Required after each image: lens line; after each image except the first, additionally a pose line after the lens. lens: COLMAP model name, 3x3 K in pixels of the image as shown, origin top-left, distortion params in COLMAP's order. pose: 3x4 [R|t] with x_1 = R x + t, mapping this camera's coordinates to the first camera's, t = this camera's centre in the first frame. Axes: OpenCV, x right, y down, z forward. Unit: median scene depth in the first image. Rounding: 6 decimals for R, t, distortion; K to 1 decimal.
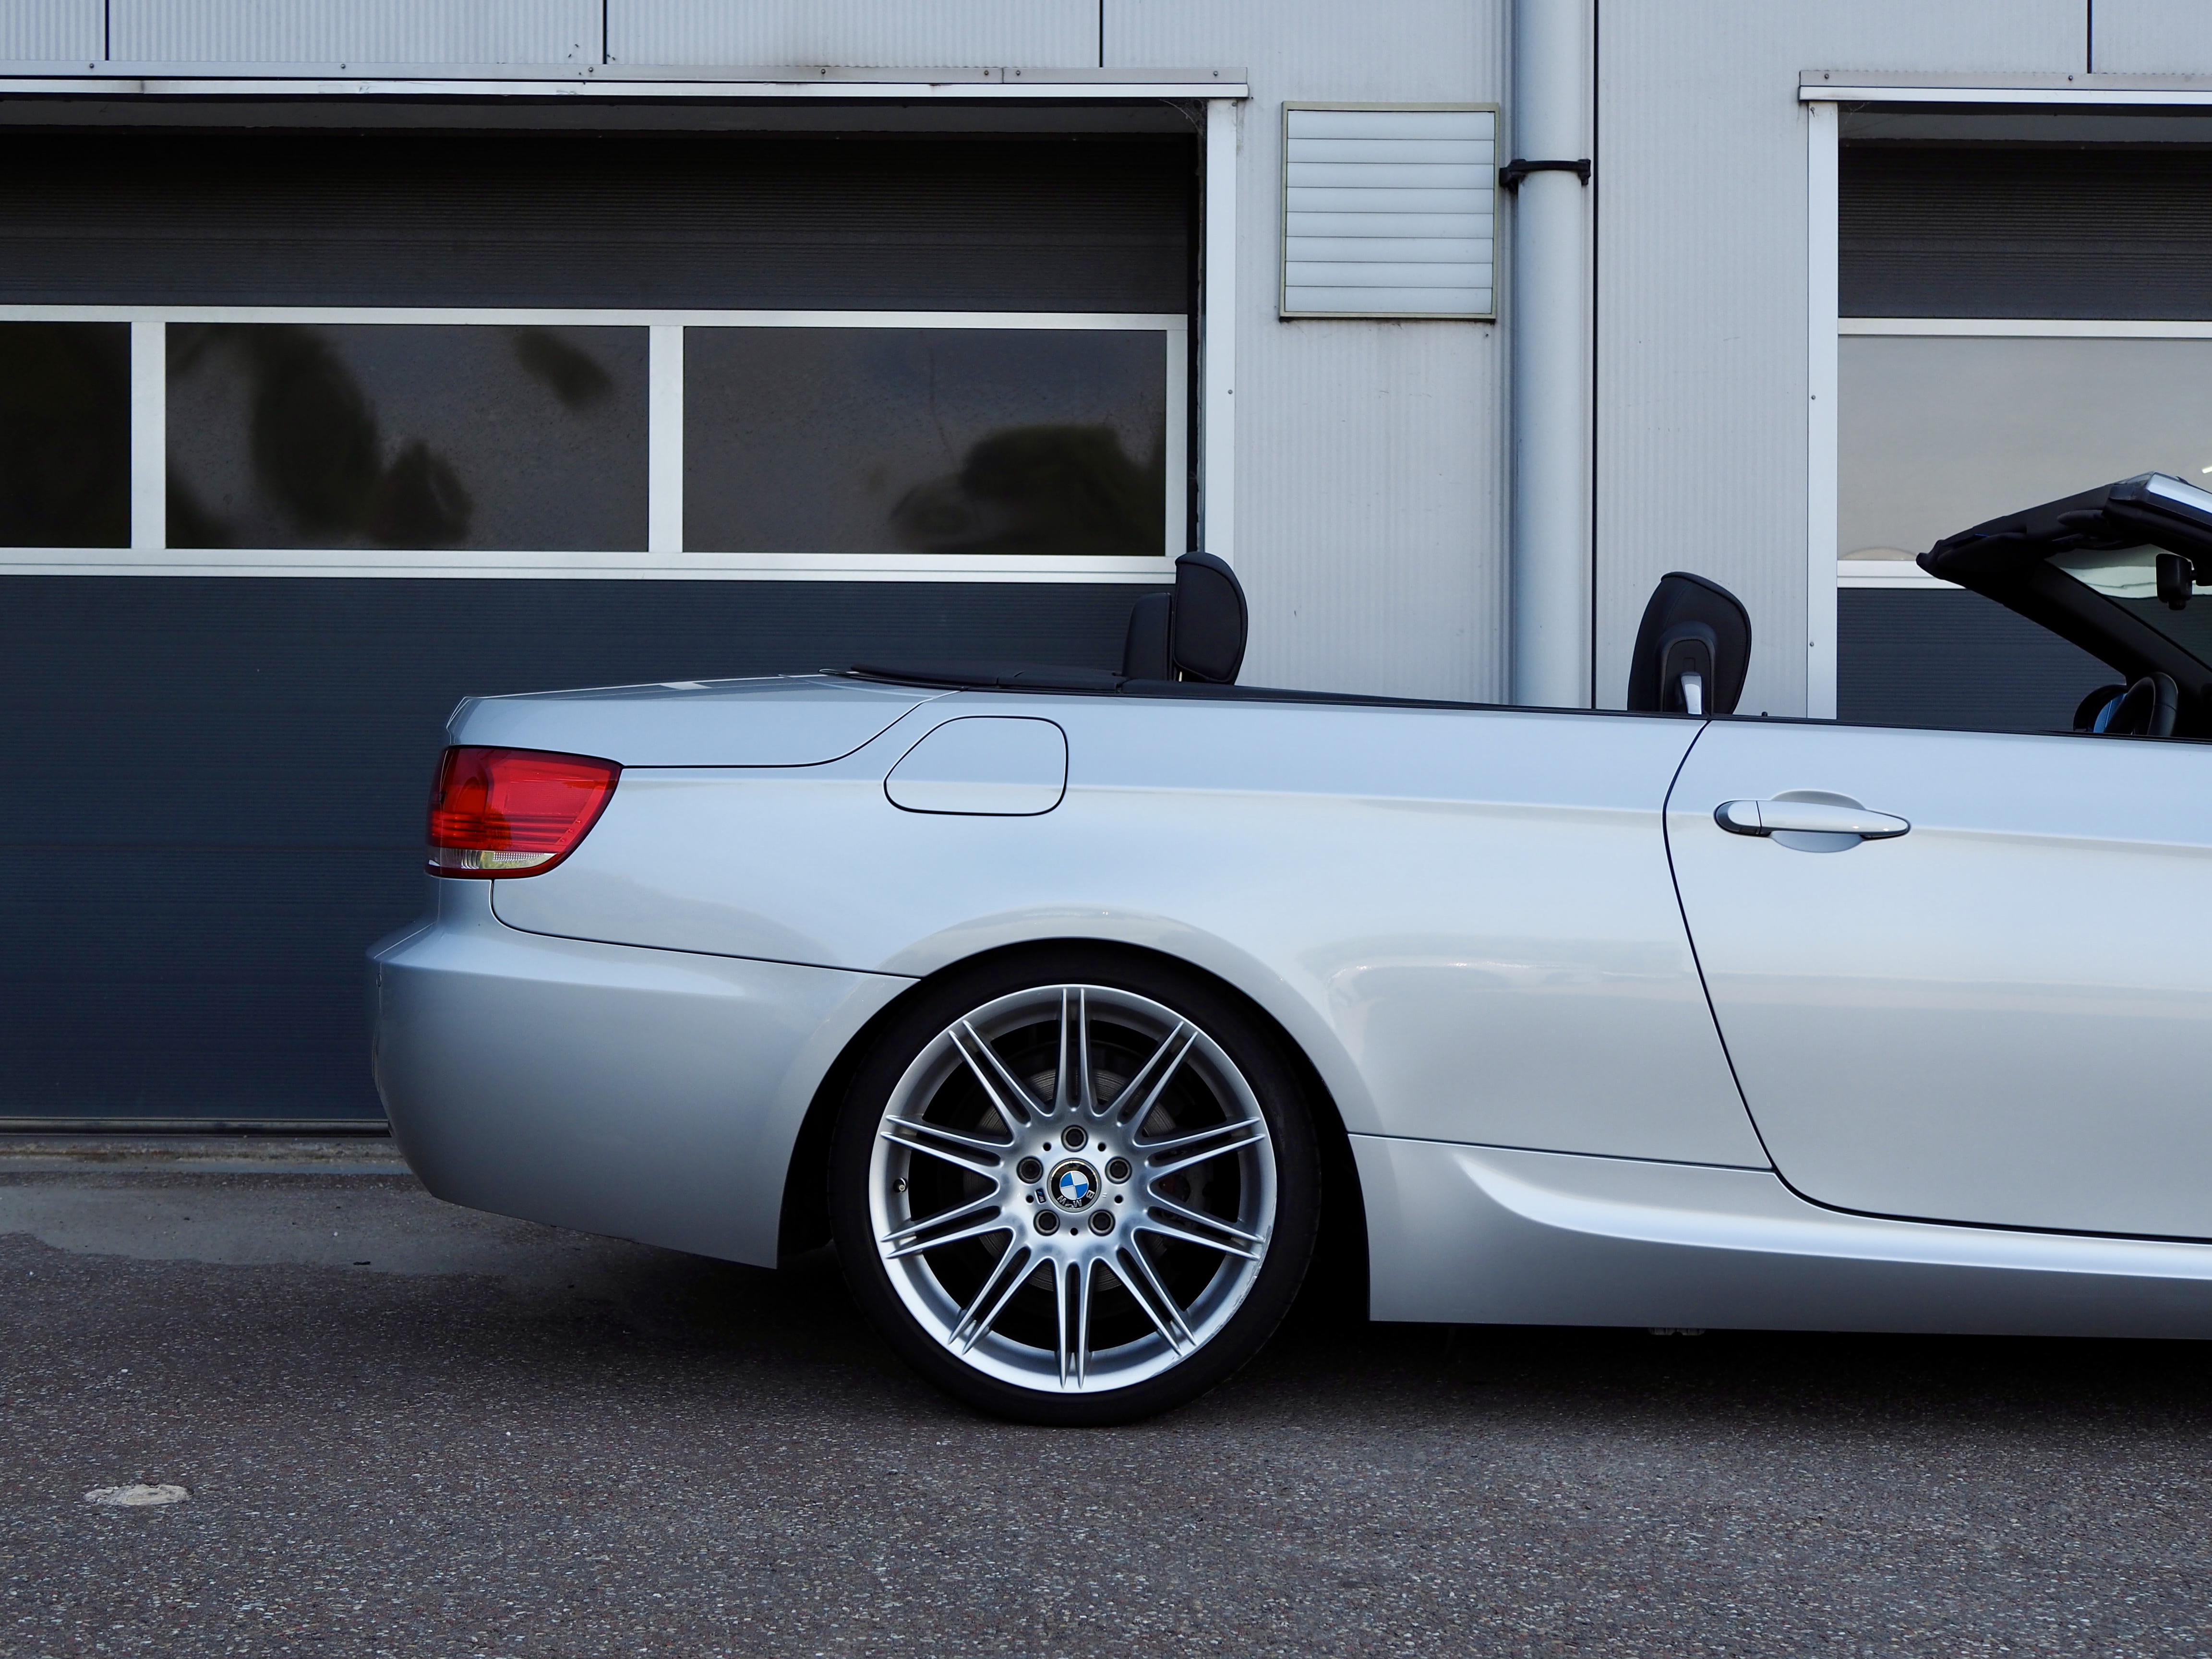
lens RADIAL K [[3080.7, 0, 1107.7], [0, 3080.7, 859.6], [0, 0, 1]] dist [-0.010534, 0.024402]
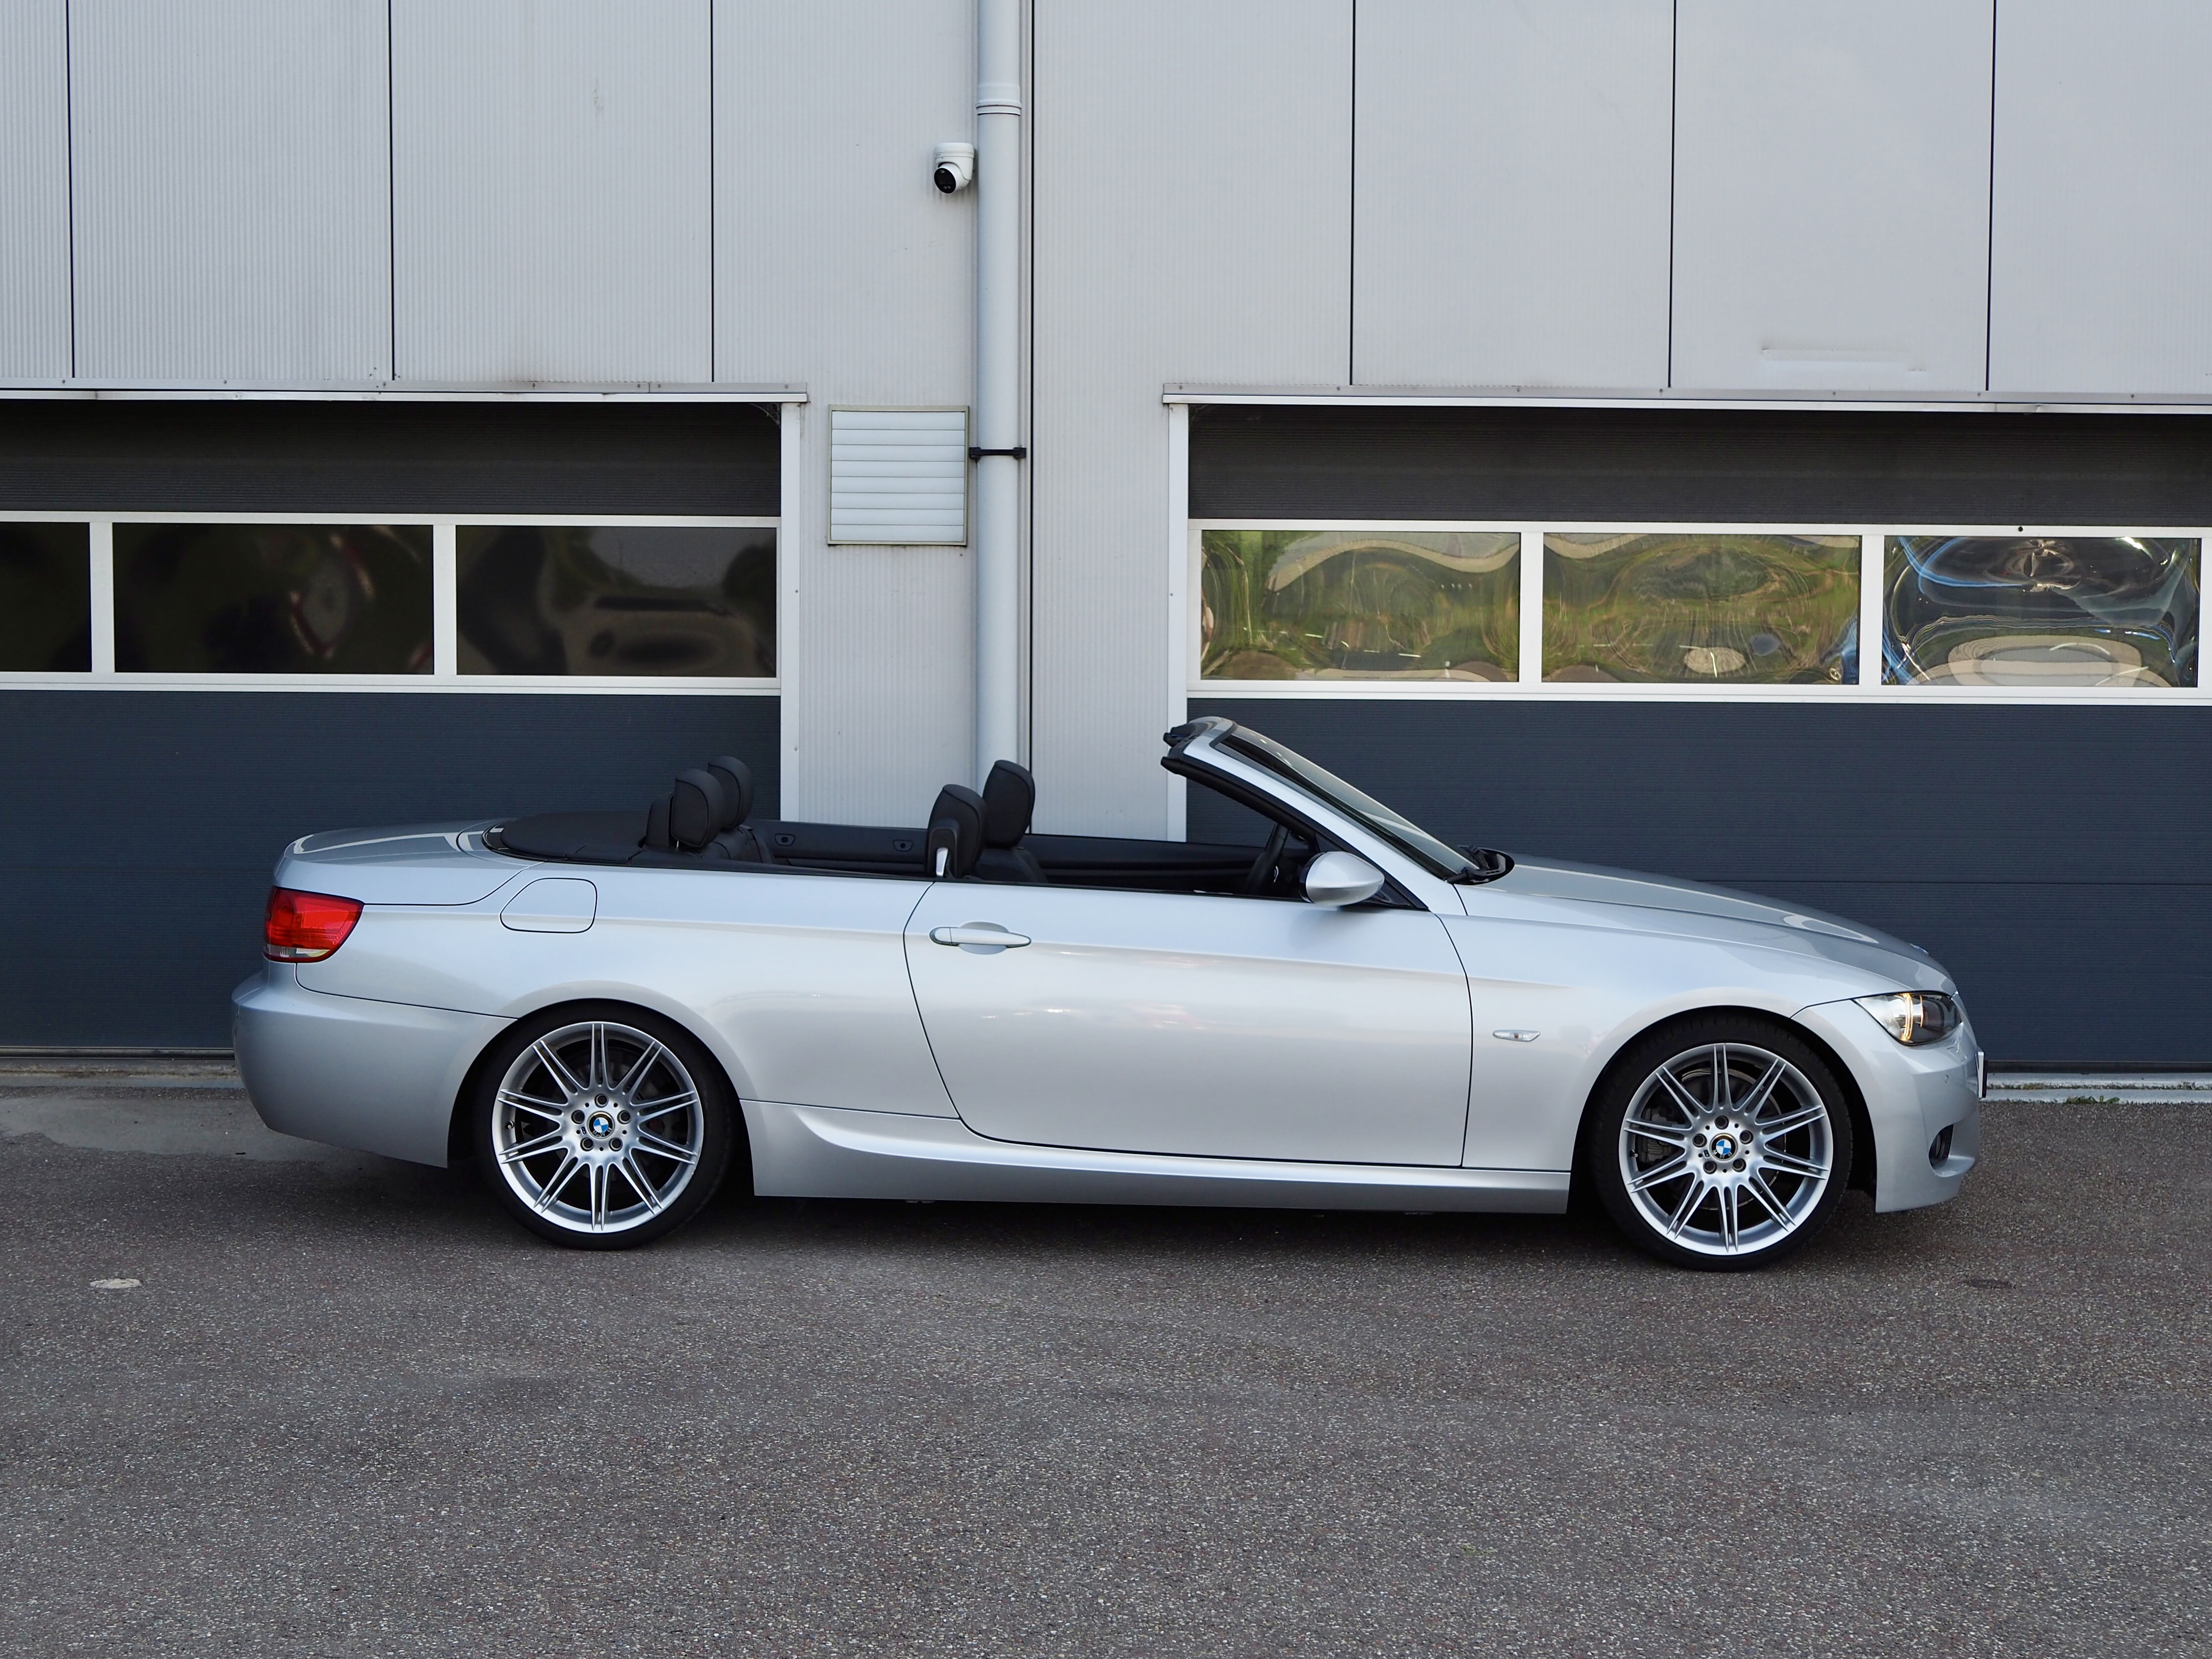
lens RADIAL K [[3191.7, 0, 1106.0], [0, 3191.7, 829.5], [0, 0, 1]] dist [-0.029776, 0.044026]
pose [[0.999968, 0.000640, 0.008026, 0.286862], [-0.001062, 0.998610, 0.052694, -0.182382], [-0.007981, -0.052701, 0.998578, -0.970514]]
